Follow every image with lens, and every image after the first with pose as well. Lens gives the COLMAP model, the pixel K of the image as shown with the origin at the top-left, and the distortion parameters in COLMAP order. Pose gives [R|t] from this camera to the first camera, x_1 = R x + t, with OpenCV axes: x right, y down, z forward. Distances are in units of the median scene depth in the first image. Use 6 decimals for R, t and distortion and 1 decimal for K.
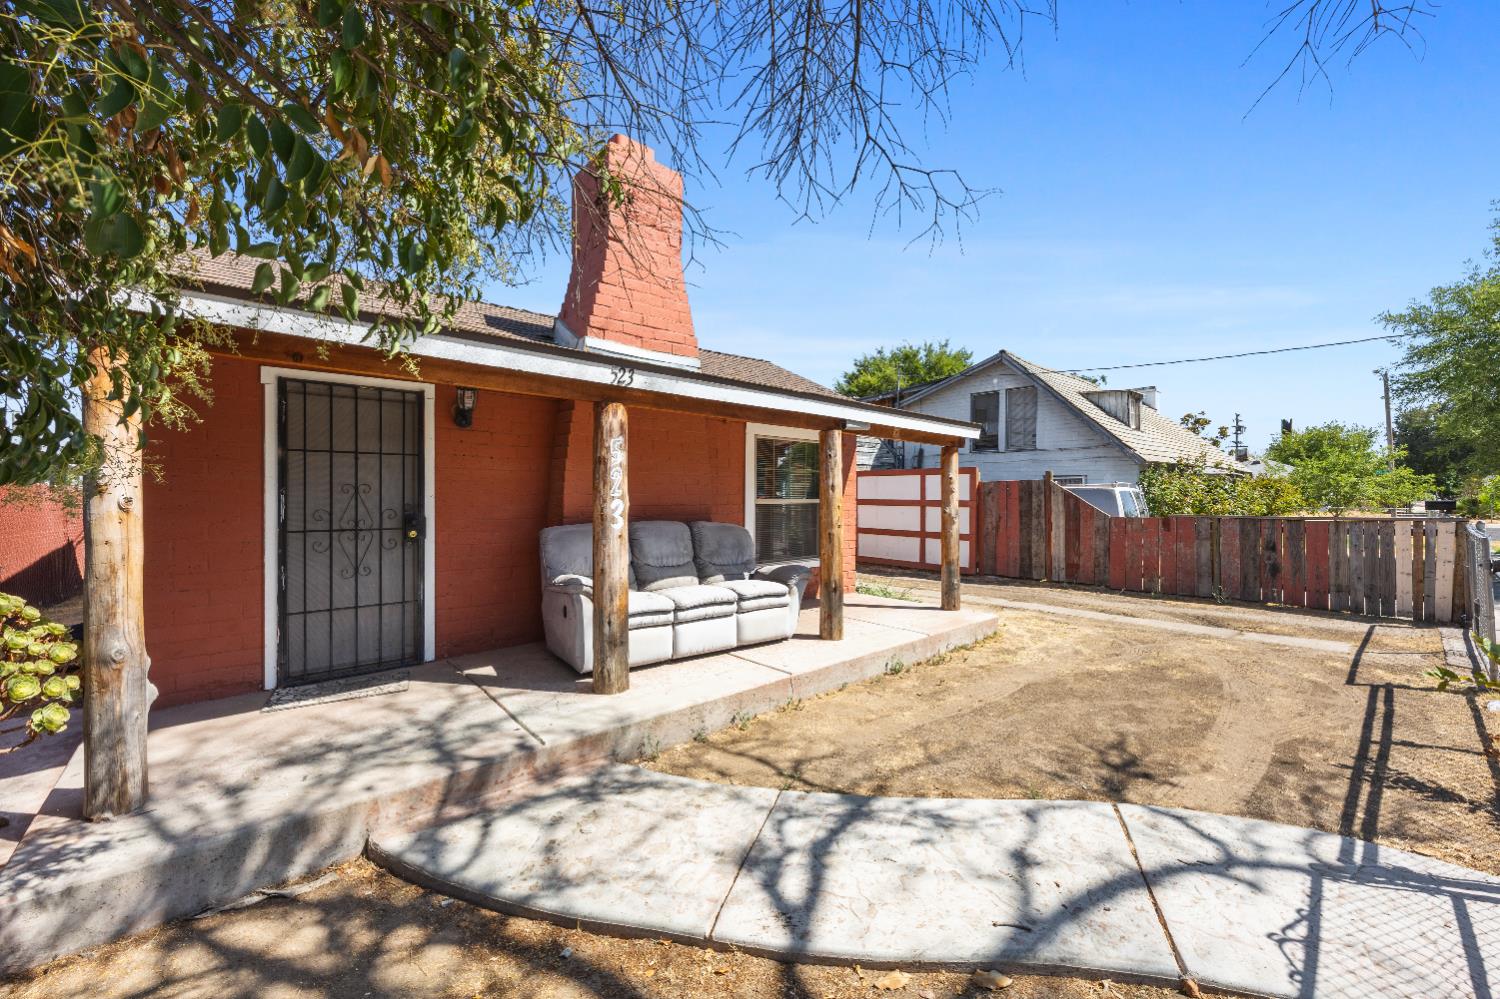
lens RADIAL K [[573.9, 0, 724.5], [0, 573.9, 497.1], [0, 0, 1]] dist [-0.001006, -0.000039]
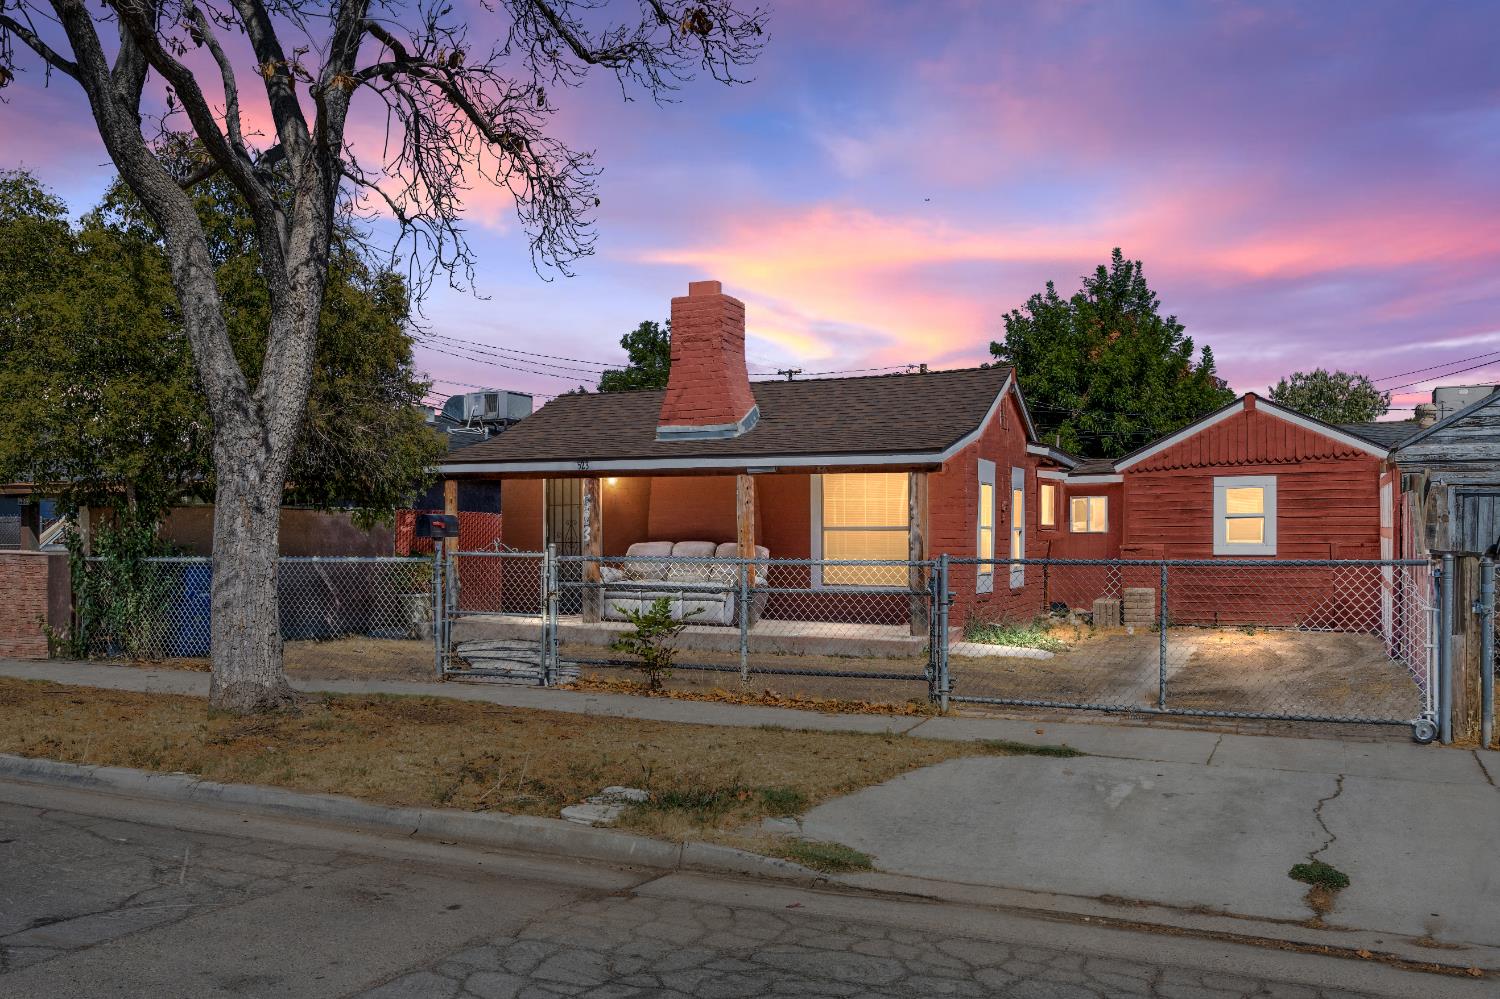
lens RADIAL K [[1156.9, 0, 756.9], [0, 1156.9, 536.6], [0, 0, 1]] dist [-0.005997, 0.000924]
pose [[0.437086, -0.003548, -0.899413, 3.828790], [0.003442, 0.999991, -0.002272, 0.050624], [0.899413, -0.002103, 0.437095, -0.229848]]
